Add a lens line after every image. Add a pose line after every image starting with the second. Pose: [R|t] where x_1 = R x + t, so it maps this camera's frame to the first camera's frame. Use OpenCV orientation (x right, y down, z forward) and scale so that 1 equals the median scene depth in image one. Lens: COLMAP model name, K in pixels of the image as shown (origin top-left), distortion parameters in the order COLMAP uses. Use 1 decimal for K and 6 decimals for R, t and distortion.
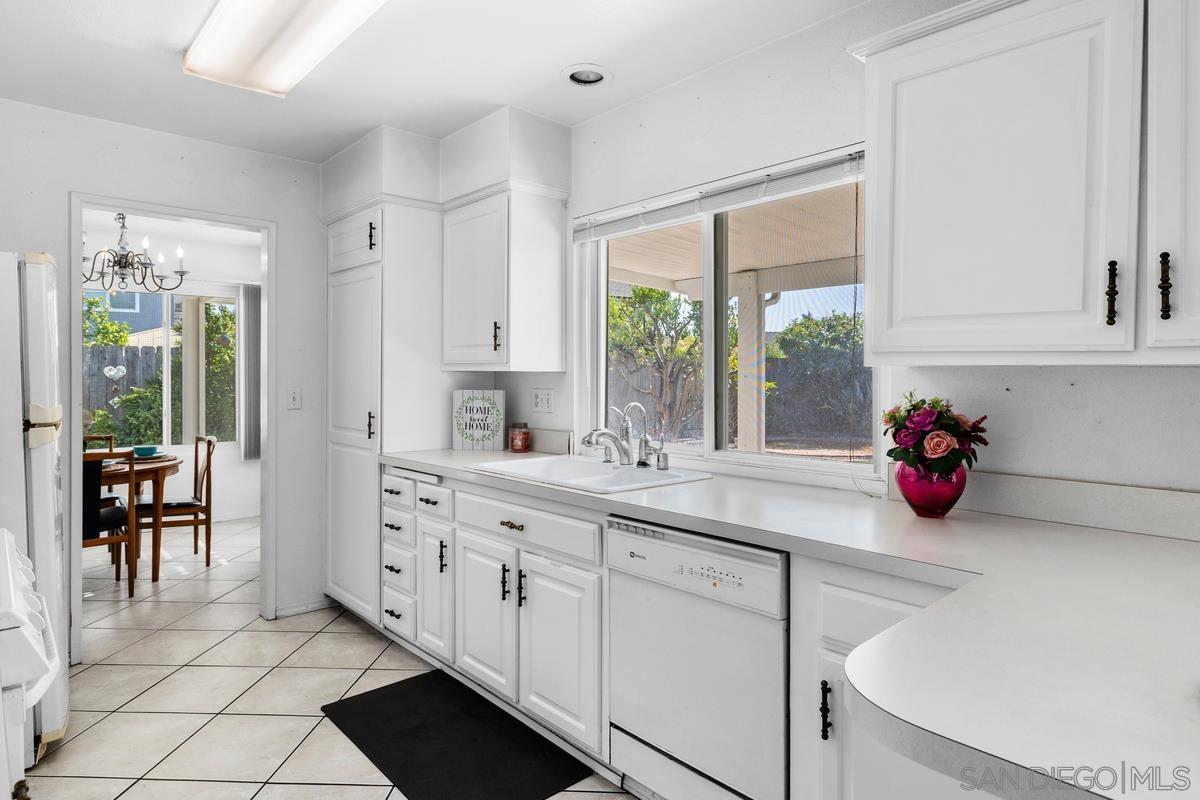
lens RADIAL K [[679.4, 0, 602.1], [0, 679.4, 383.3], [0, 0, 1]] dist [-0.000343, -0.002648]
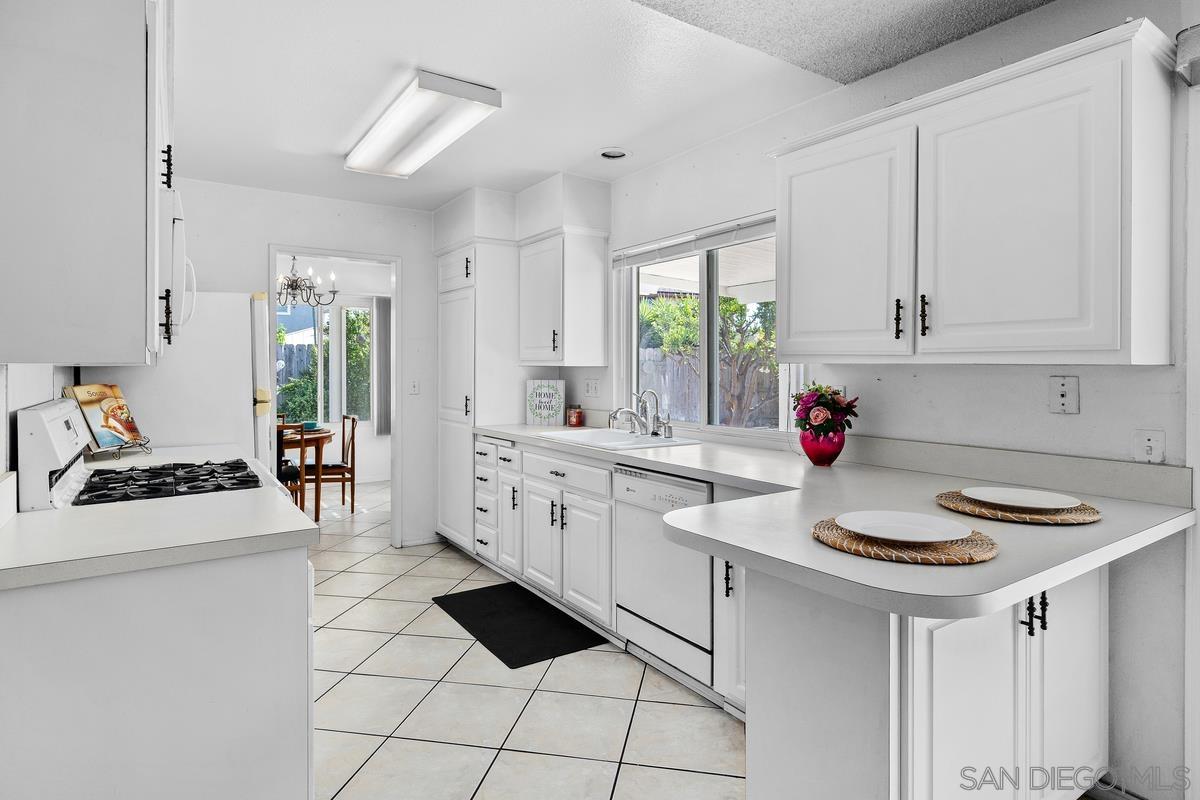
lens RADIAL K [[650.0, 0, 598.9], [0, 650.0, 373.8], [0, 0, 1]] dist [-0.002690, -0.000161]
pose [[0.989068, -0.000783, -0.147457, 0.118945], [0.000738, 1.000000, -0.000356, -0.001656], [0.147457, 0.000244, 0.989068, -0.264560]]
